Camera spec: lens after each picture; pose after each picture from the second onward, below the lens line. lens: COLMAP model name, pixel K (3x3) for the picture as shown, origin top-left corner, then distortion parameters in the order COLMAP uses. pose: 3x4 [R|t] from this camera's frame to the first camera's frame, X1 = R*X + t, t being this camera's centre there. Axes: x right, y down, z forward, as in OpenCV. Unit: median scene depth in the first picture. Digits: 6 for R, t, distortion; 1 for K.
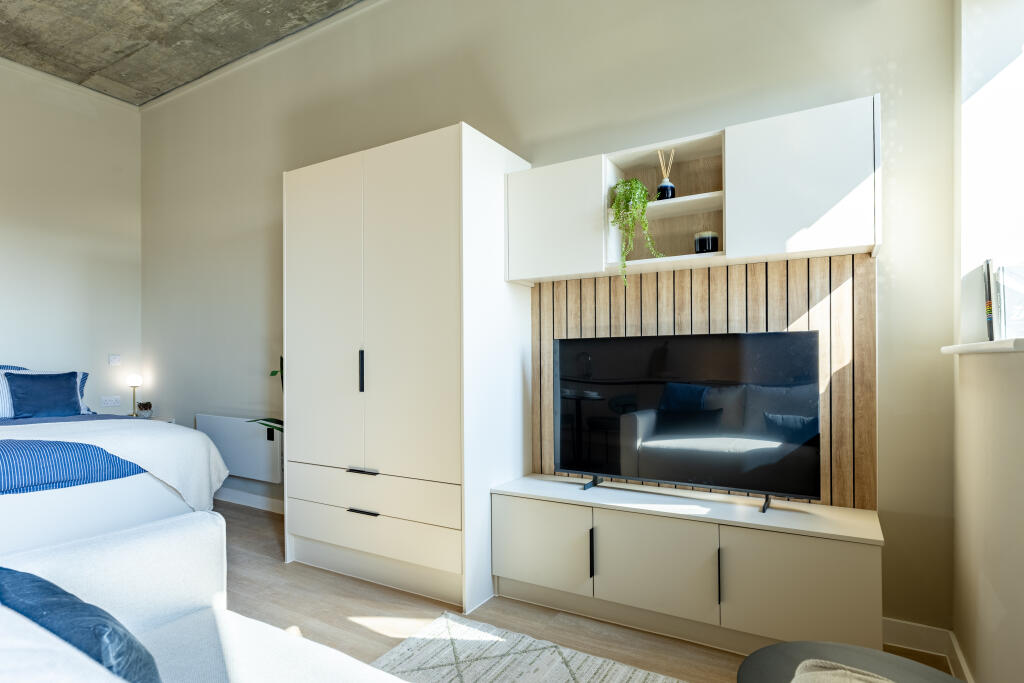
lens RADIAL K [[545.1, 0, 513.9], [0, 545.1, 361.6], [0, 0, 1]] dist [-0.004036, -0.000254]
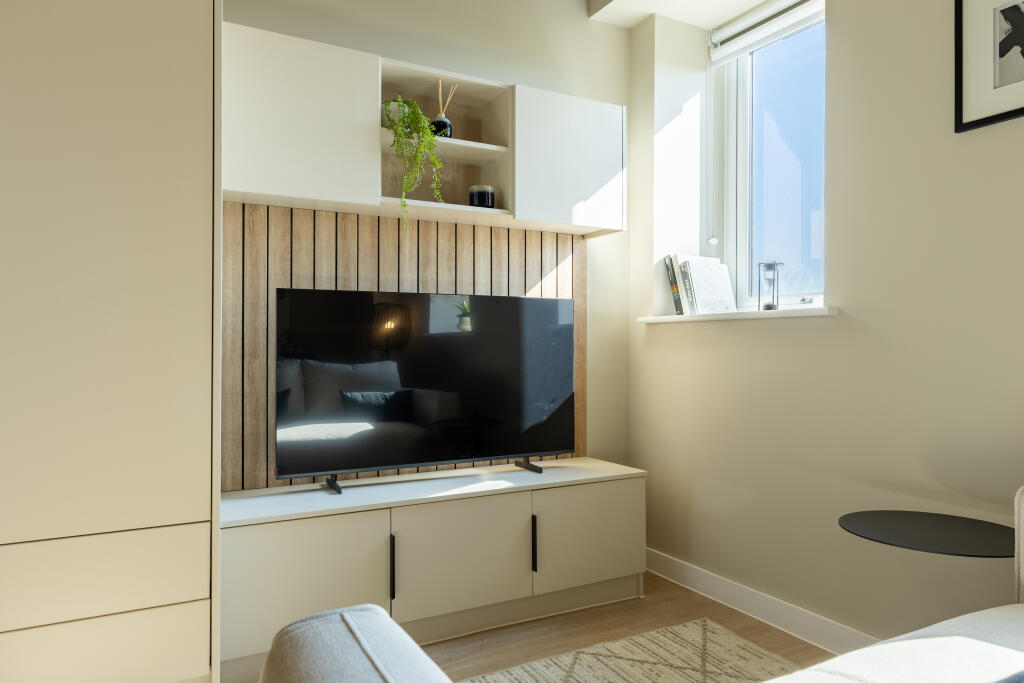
lens RADIAL K [[616.9, 0, 571.2], [0, 616.9, 340.5], [0, 0, 1]] dist [0.004471, 0.000483]
pose [[0.525586, 0.010374, 0.850678, -0.413125], [-0.005821, 0.999946, -0.008598, 0.031151], [-0.850721, -0.000433, 0.525618, 0.283476]]
